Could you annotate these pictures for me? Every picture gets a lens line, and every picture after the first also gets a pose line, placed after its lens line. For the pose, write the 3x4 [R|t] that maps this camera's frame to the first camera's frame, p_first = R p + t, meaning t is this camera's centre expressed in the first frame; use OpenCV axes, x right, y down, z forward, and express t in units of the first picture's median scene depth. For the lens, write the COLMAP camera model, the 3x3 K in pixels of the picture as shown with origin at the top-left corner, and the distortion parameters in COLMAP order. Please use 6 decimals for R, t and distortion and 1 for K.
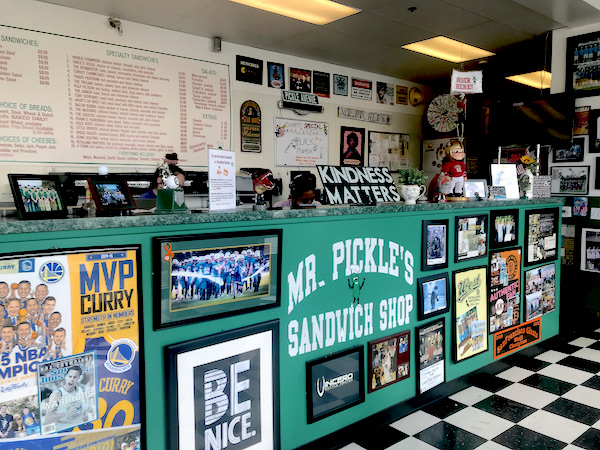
lens RADIAL K [[496.9, 0, 300.8], [0, 496.9, 222.5], [0, 0, 1]] dist [0.053664, -0.056486]
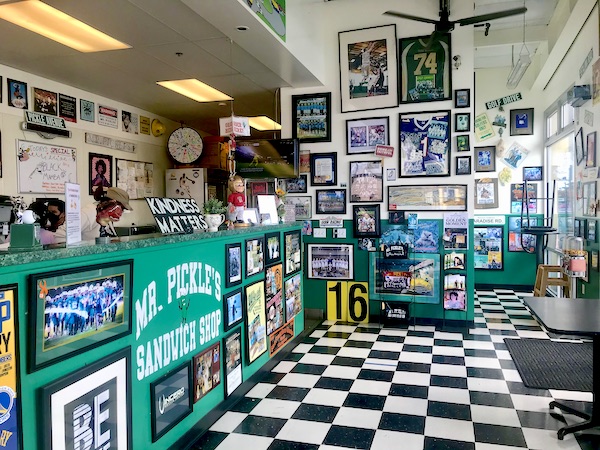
lens RADIAL K [[496.9, 0, 298.8], [0, 496.9, 222.4], [0, 0, 1]] dist [0.053664, -0.056486]
pose [[0.833471, -0.025178, 0.551989, -0.234033], [0.051946, 0.998108, -0.032909, -0.007613], [-0.550116, 0.056102, 0.833201, -0.058320]]
